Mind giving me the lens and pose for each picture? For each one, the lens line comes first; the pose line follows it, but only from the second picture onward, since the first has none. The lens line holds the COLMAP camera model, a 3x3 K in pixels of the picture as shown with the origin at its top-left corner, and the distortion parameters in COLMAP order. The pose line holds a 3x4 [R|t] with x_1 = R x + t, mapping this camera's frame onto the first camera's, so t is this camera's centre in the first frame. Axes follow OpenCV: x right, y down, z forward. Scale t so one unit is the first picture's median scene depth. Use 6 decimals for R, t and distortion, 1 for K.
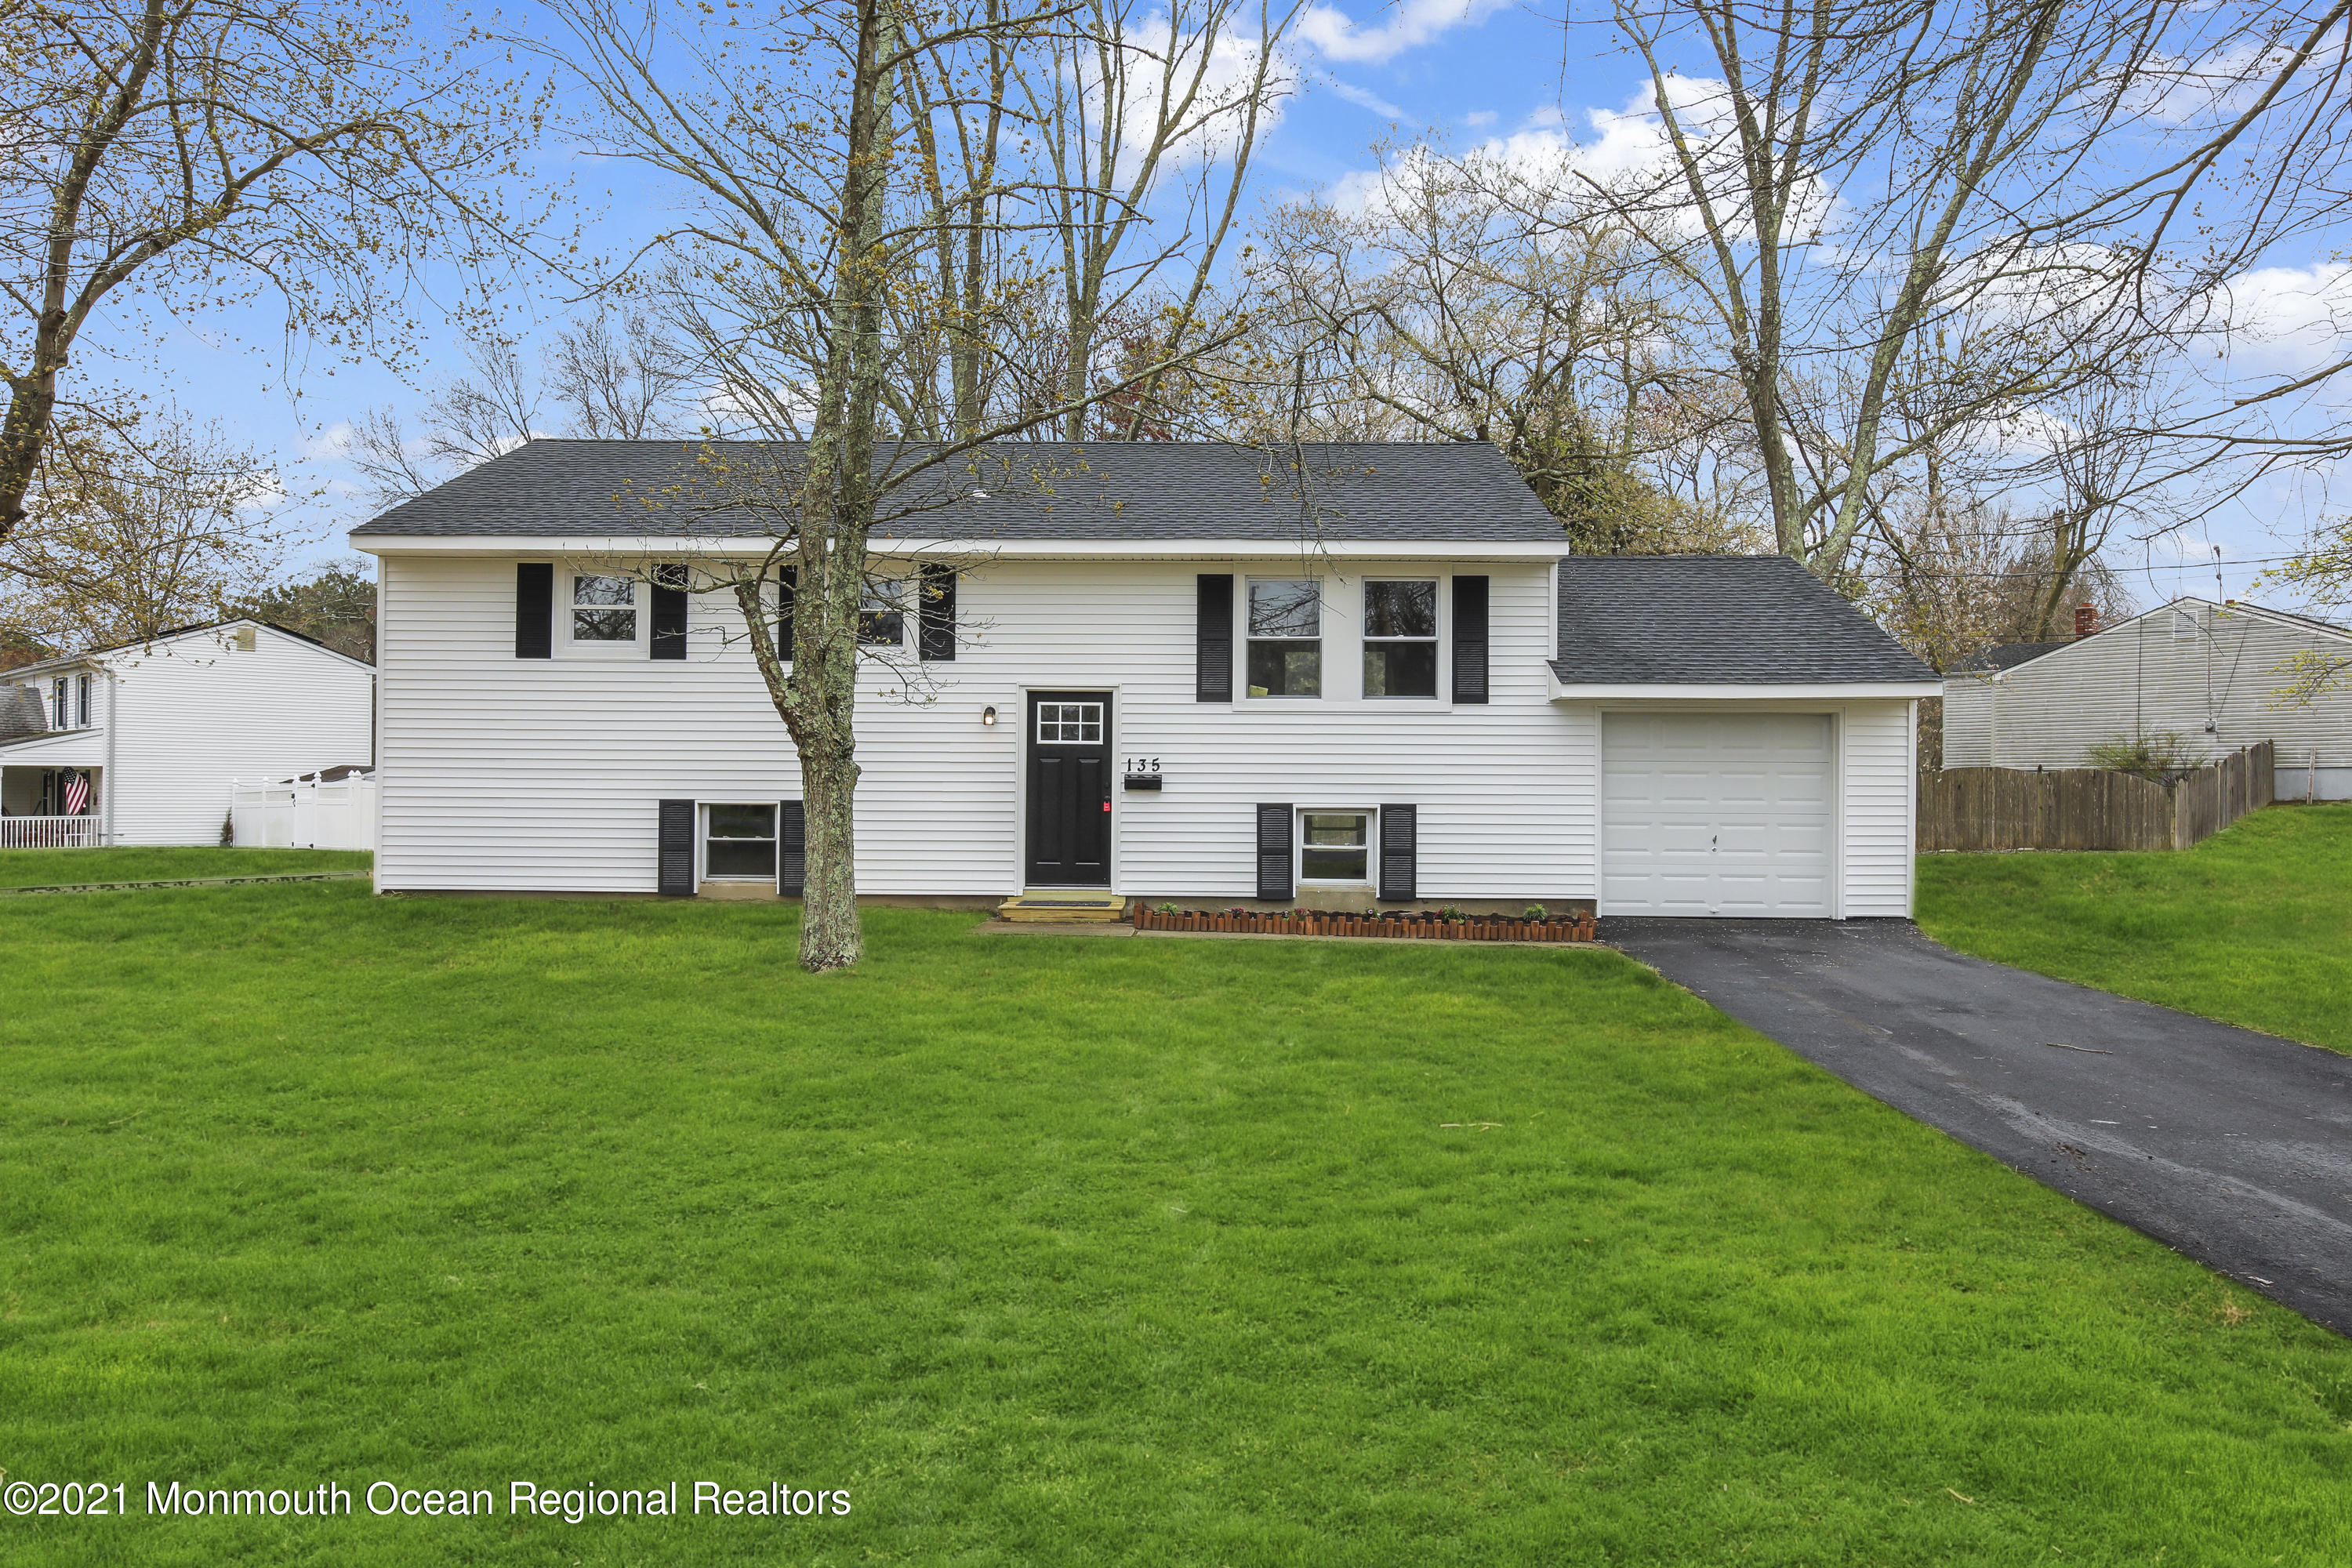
lens RADIAL K [[1642.1, 0, 1145.8], [0, 1642.1, 743.8], [0, 0, 1]] dist [0.014719, 0.001386]
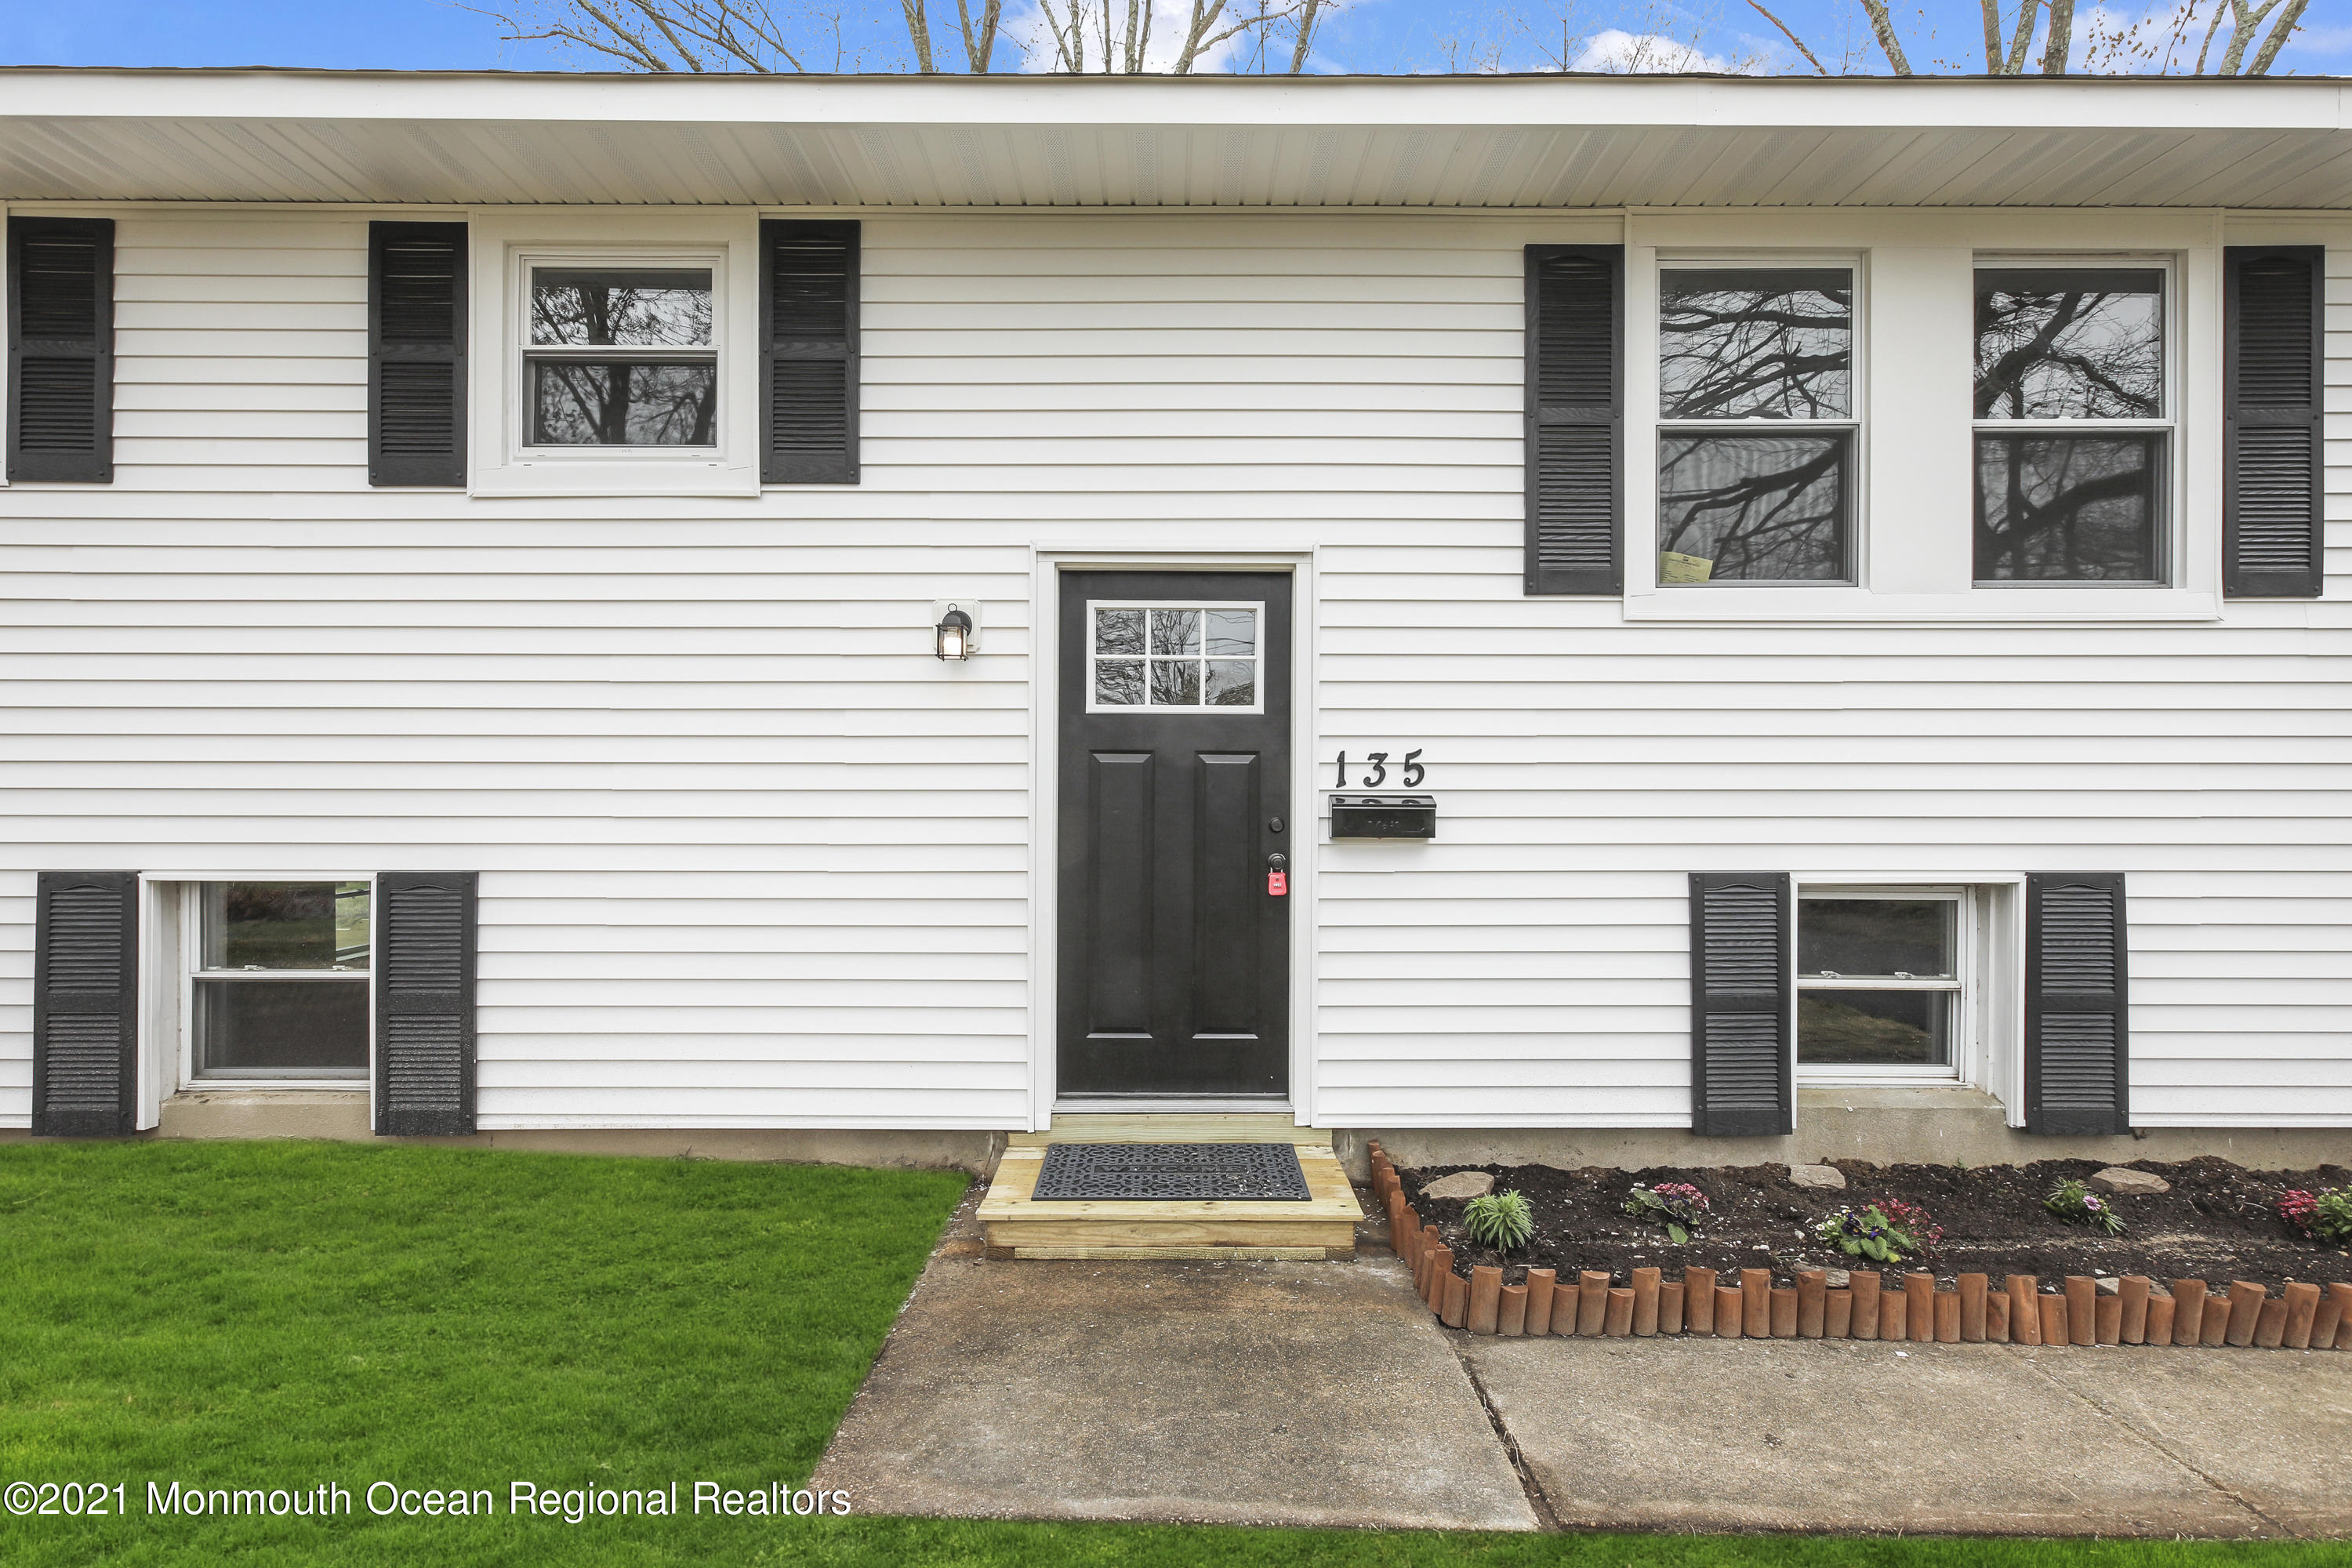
lens RADIAL K [[1214.9, 0, 1169.4], [0, 1214.9, 783.7], [0, 0, 1]] dist [-0.002563, 0.000733]
pose [[0.999403, -0.005219, 0.034145, -0.057337], [0.004324, 0.999646, 0.026235, 0.008934], [-0.034270, -0.026072, 0.999072, 0.732092]]
